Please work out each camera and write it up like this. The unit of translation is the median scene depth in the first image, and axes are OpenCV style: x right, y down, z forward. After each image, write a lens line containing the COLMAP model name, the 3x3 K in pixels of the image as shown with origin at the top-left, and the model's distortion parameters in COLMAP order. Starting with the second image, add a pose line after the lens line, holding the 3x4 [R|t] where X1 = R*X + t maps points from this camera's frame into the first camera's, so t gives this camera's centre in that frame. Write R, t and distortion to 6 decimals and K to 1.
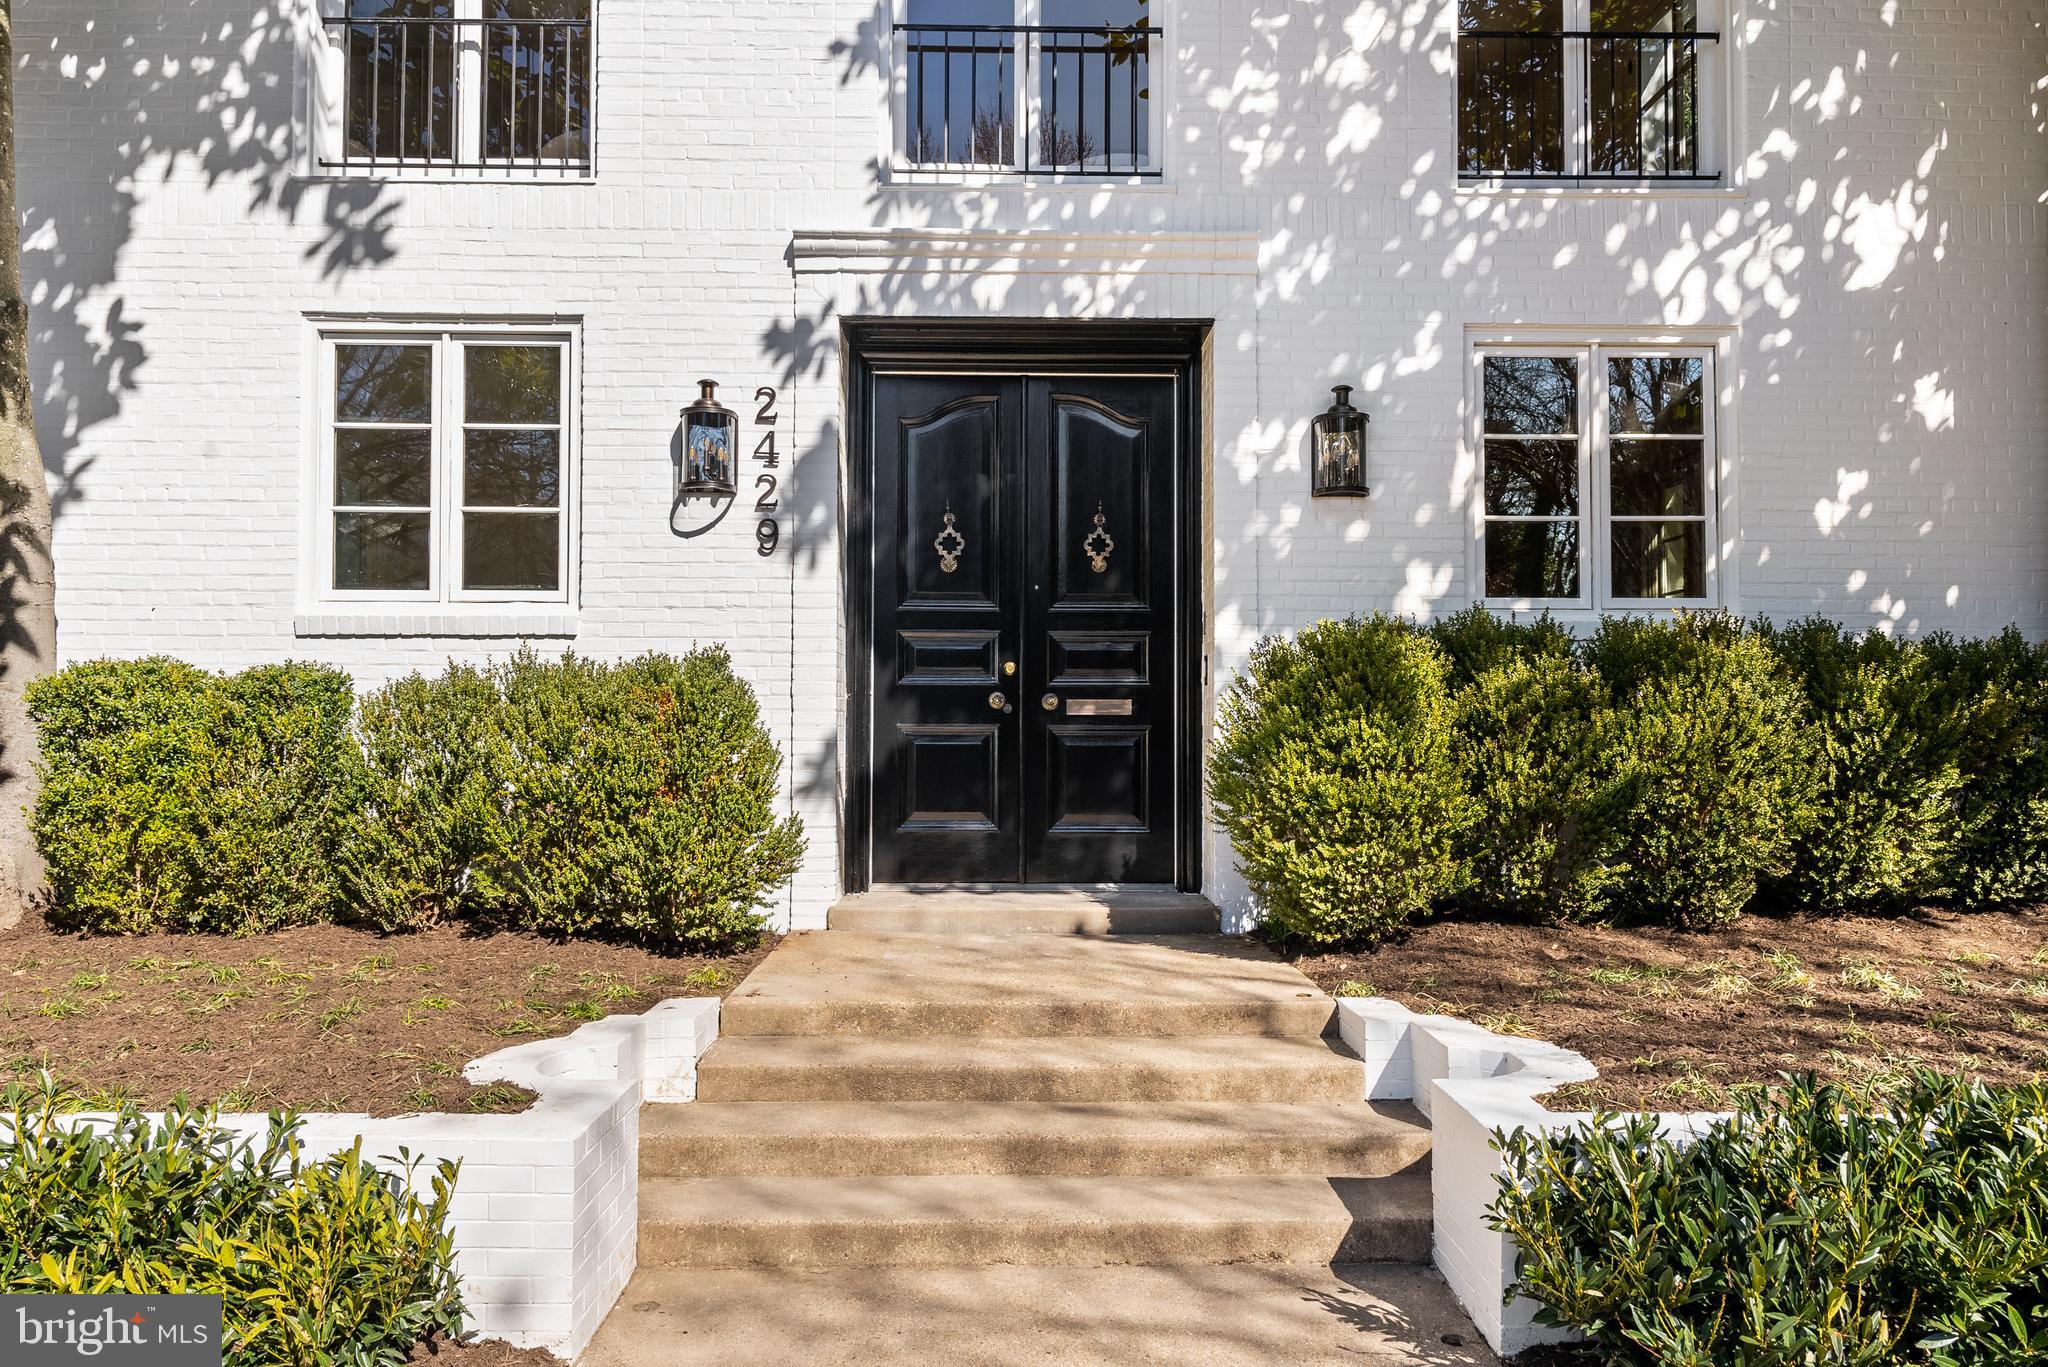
lens RADIAL K [[1386.9, 0, 1067.1], [0, 1386.9, 703.5], [0, 0, 1]] dist [-0.002149, 0.008680]
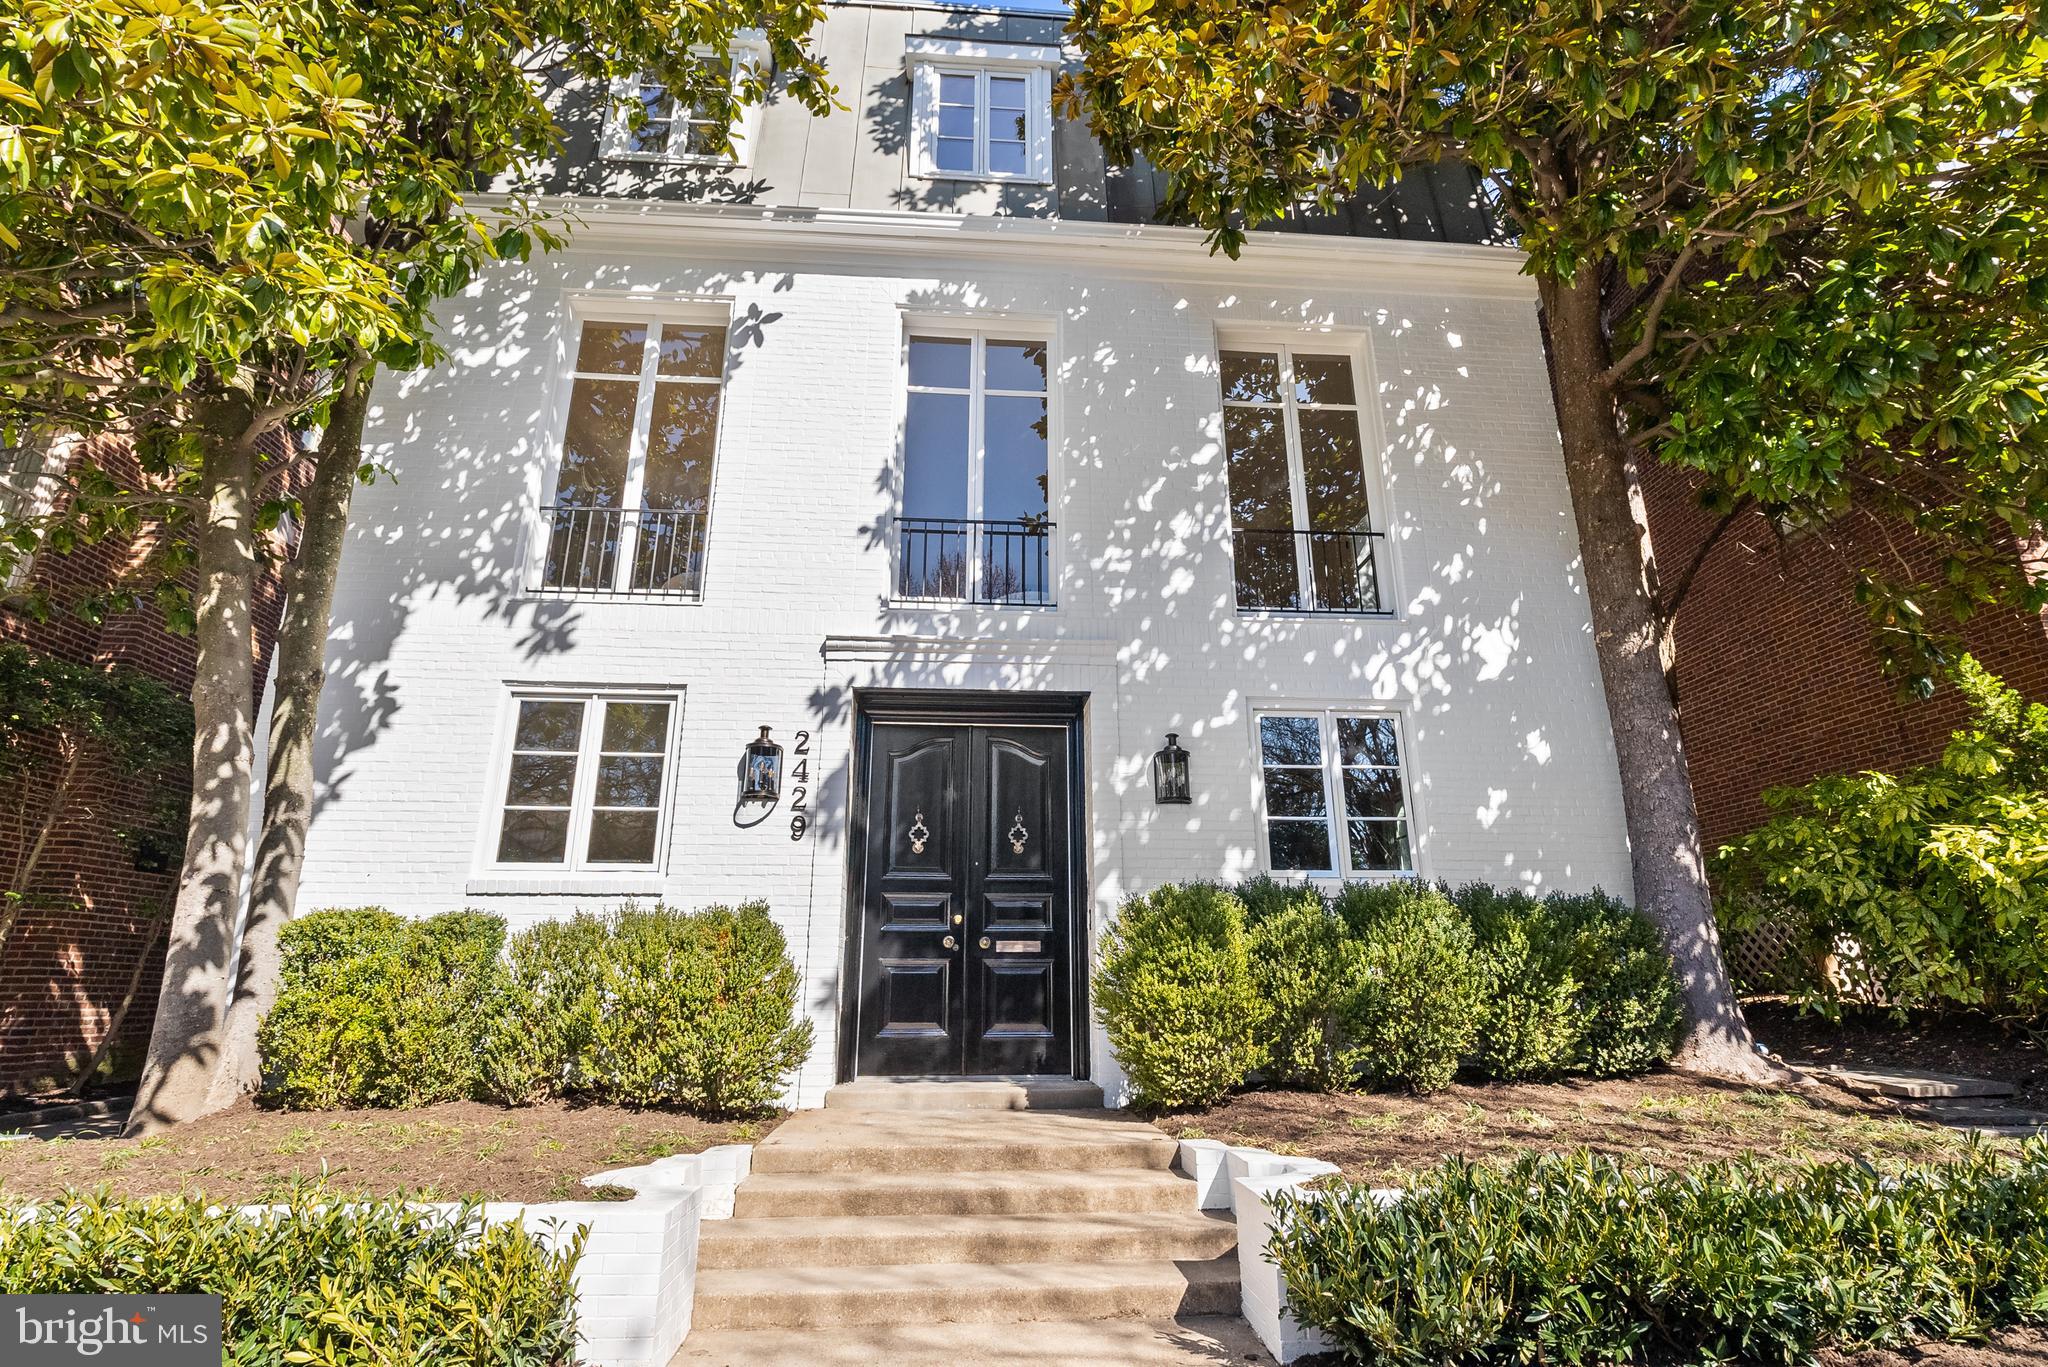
lens RADIAL K [[1009.7, 0, 1060.8], [0, 1009.7, 672.2], [0, 0, 1]] dist [-0.003333, -0.001671]
pose [[0.998255, 0.013795, 0.057424, 0.001149], [0.003069, 0.958906, -0.283707, 0.029590], [-0.058978, 0.283389, 0.957190, -0.113599]]
